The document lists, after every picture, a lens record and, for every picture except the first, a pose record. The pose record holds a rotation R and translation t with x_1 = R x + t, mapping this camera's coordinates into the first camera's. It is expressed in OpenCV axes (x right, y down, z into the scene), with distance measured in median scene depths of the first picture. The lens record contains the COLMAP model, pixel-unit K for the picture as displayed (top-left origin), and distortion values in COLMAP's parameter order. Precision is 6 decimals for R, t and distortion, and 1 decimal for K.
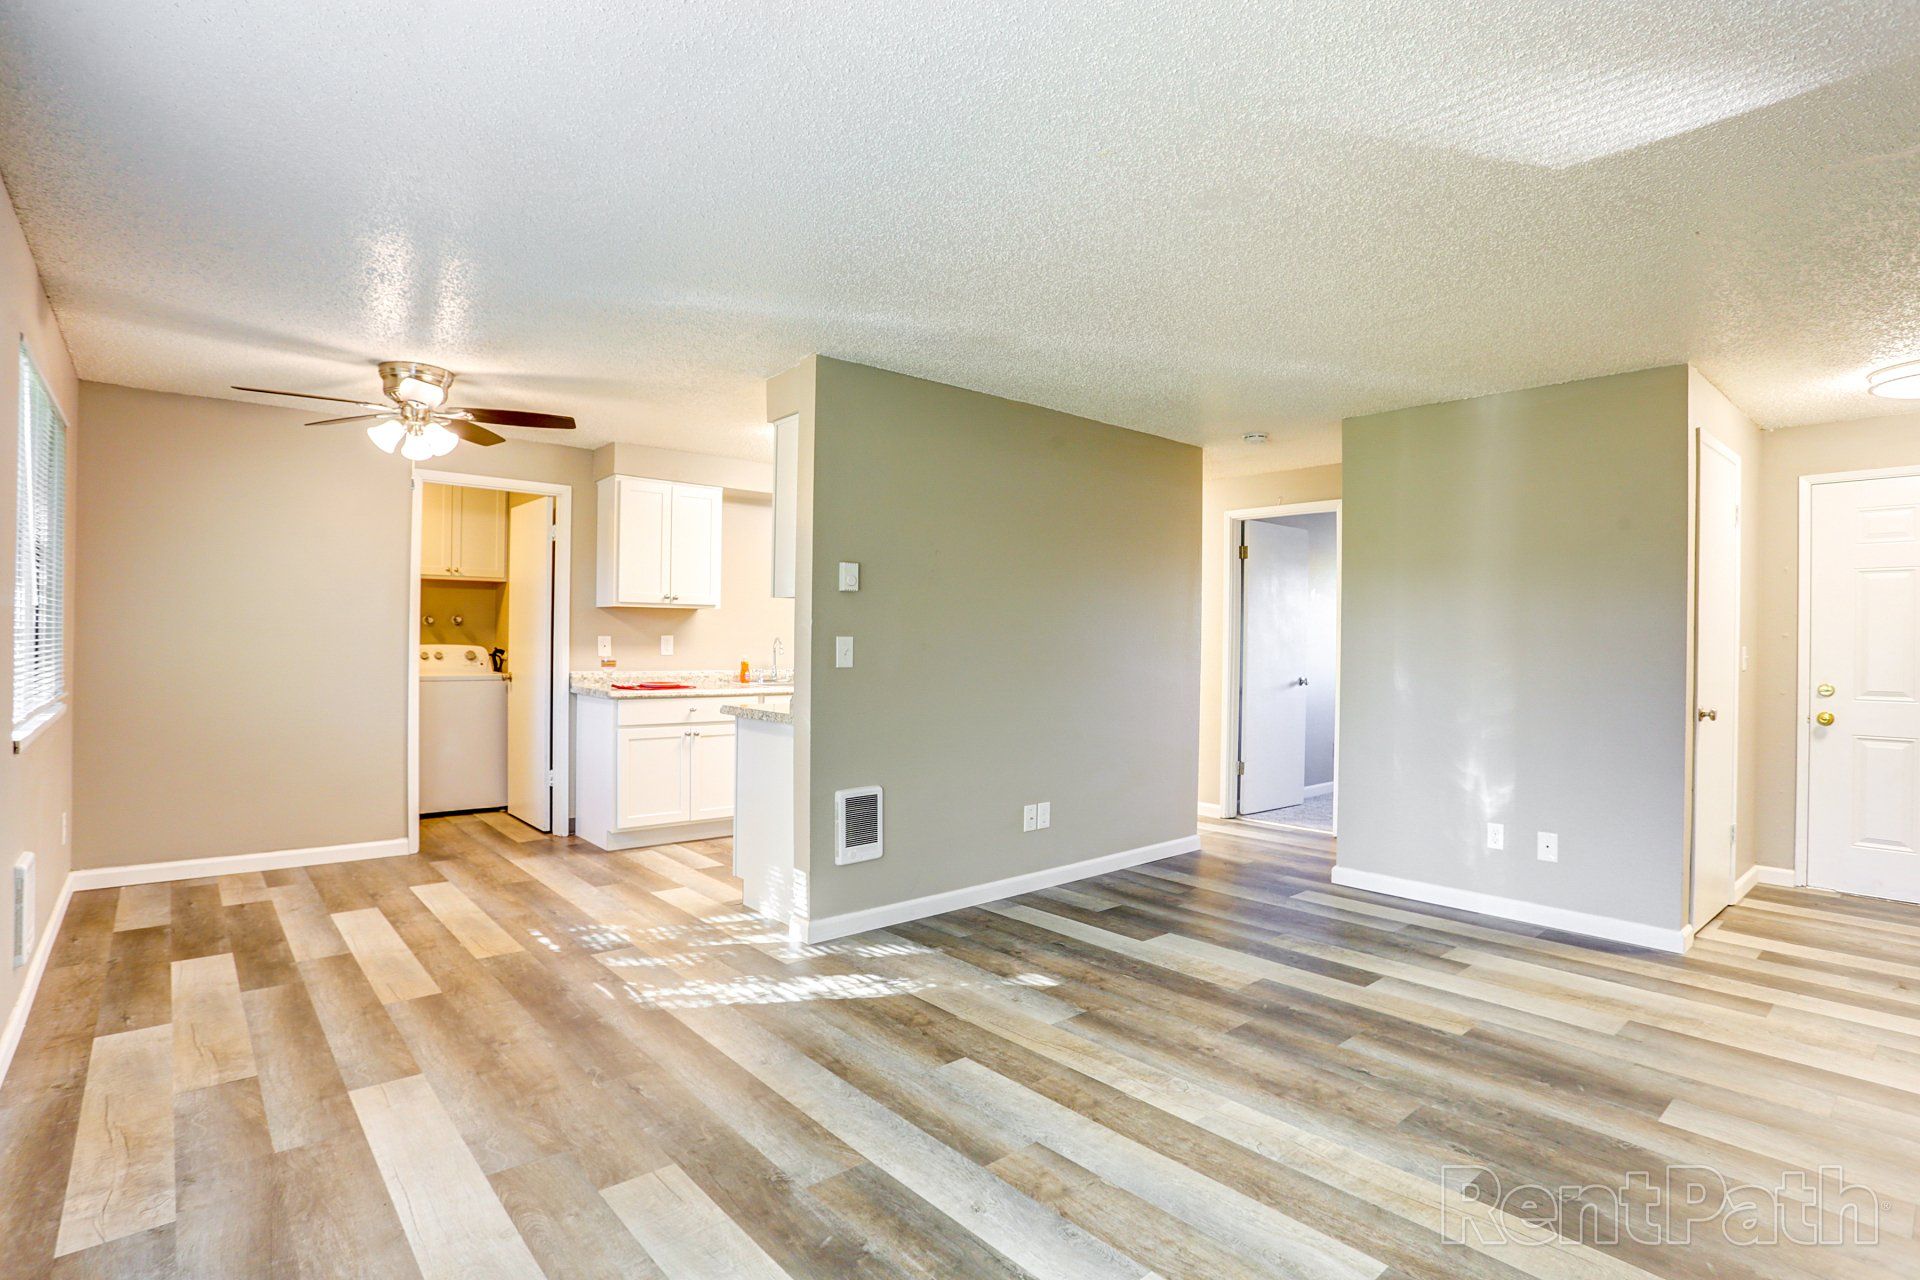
lens RADIAL K [[950.9, 0, 977.3], [0, 950.9, 645.1], [0, 0, 1]] dist [-0.015864, 0.006465]
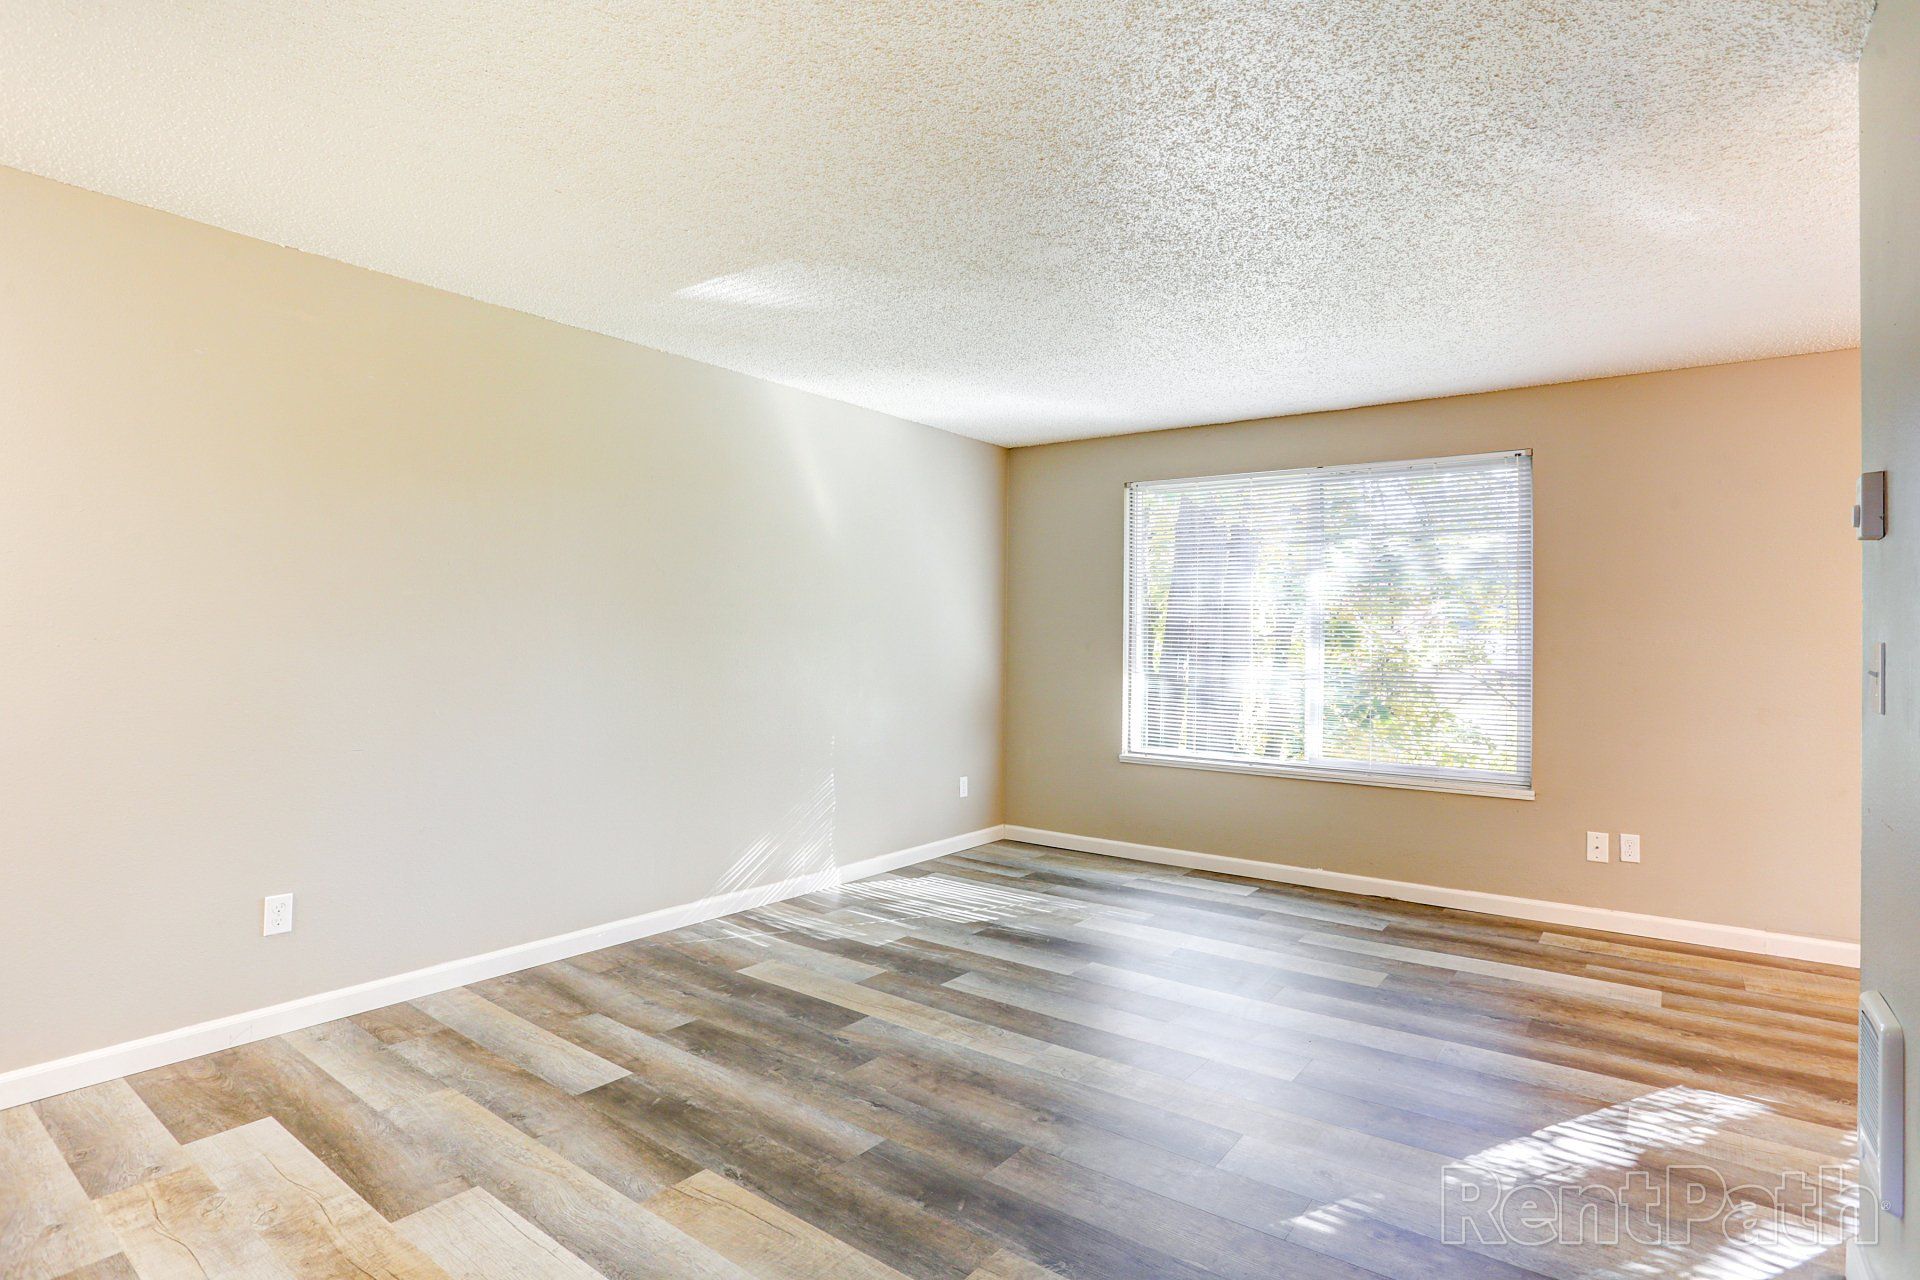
lens RADIAL K [[950.9, 0, 975.9], [0, 950.9, 648.4], [0, 0, 1]] dist [-0.015864, 0.006465]
pose [[-0.981769, -0.026509, -0.188219, 0.432259], [-0.026735, 0.999642, -0.001336, 0.010956], [0.188187, 0.003720, -0.982126, 1.656992]]
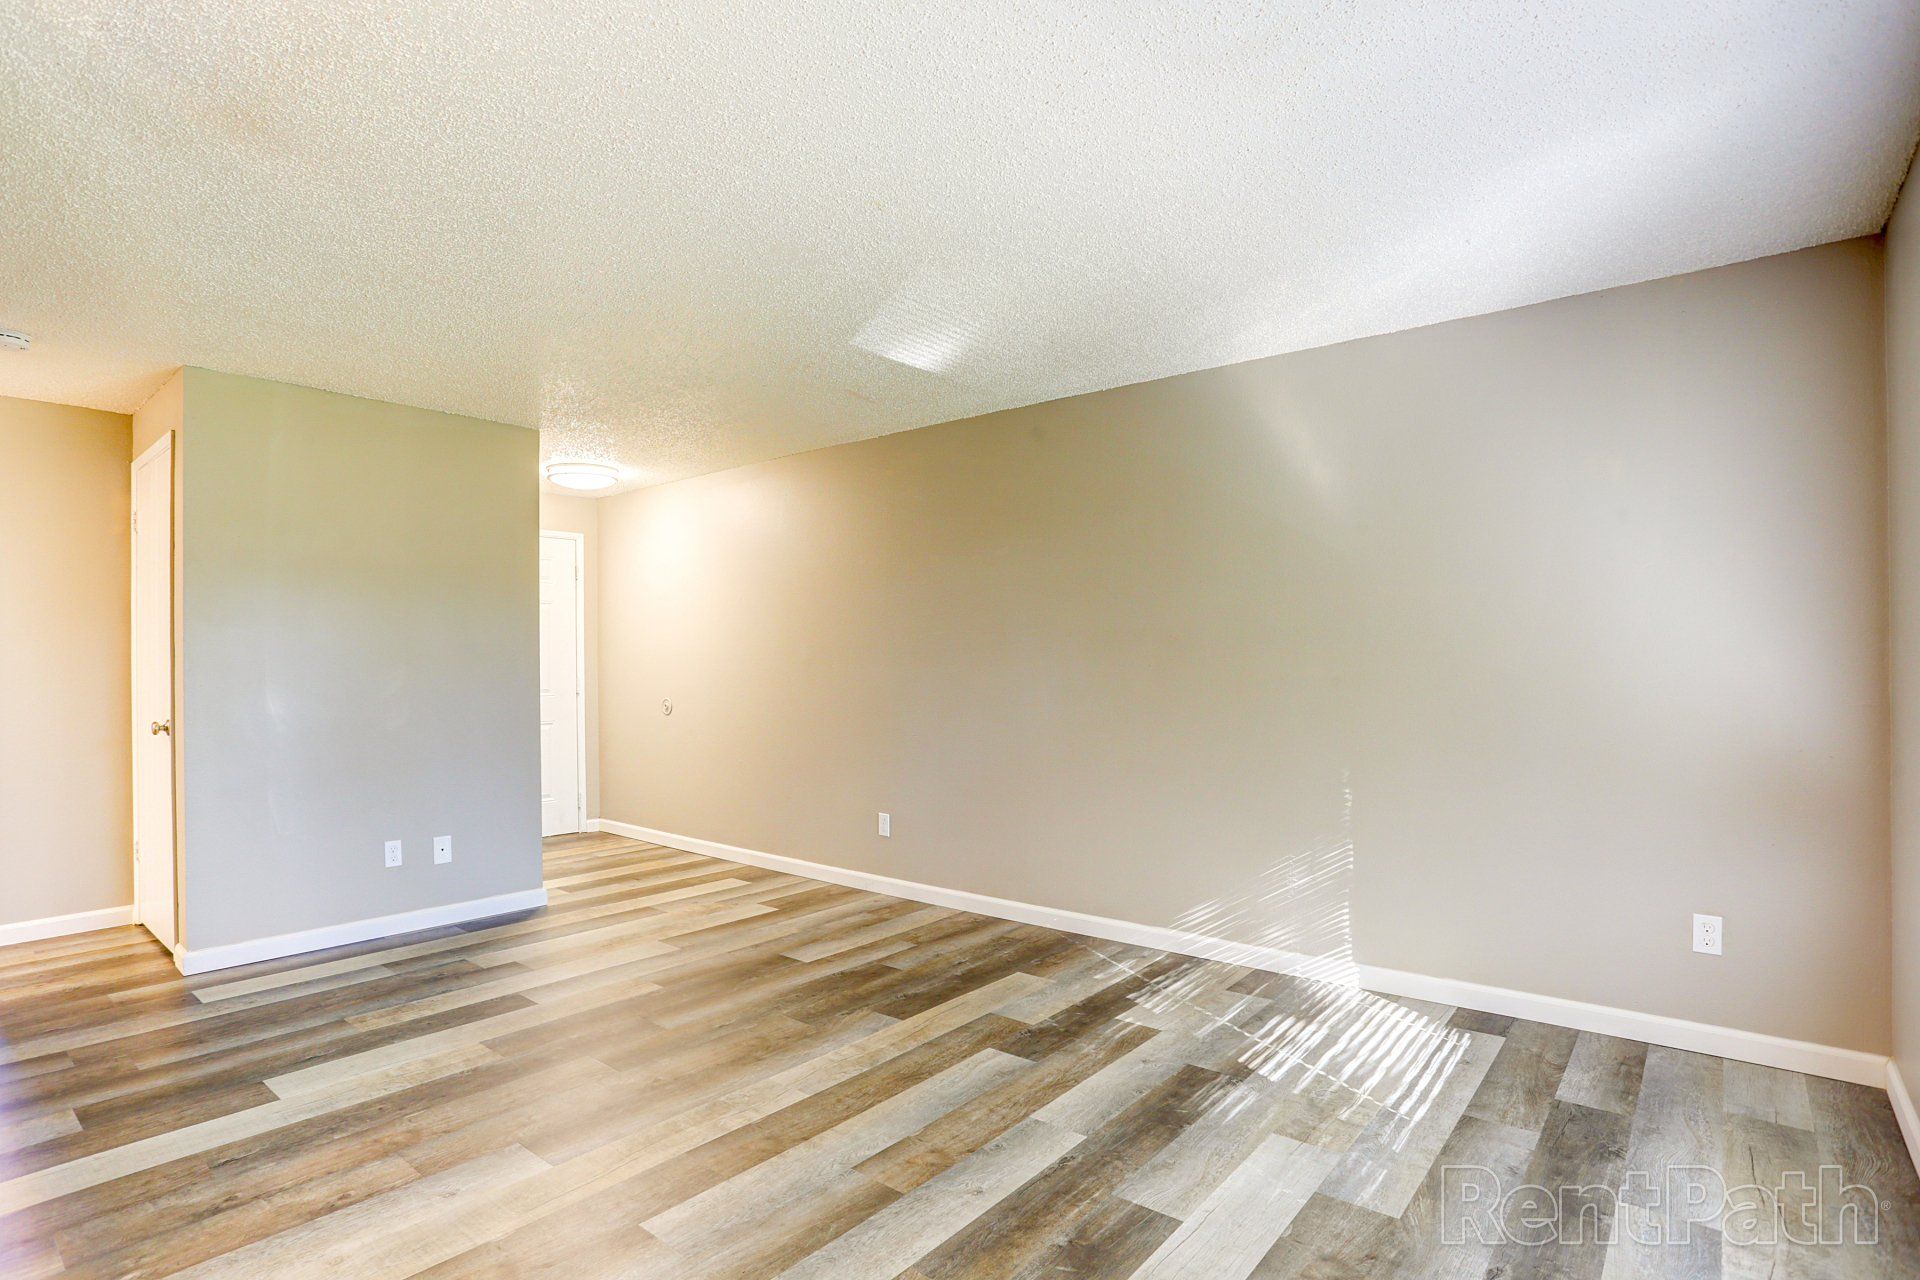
lens RADIAL K [[950.9, 0, 954.2], [0, 950.9, 652.7], [0, 0, 1]] dist [-0.015864, 0.006465]
pose [[-0.142688, 0.005292, 0.989754, -0.681612], [-0.000847, 0.999985, -0.005469, -0.000389], [-0.989767, -0.001618, -0.142682, 0.767295]]
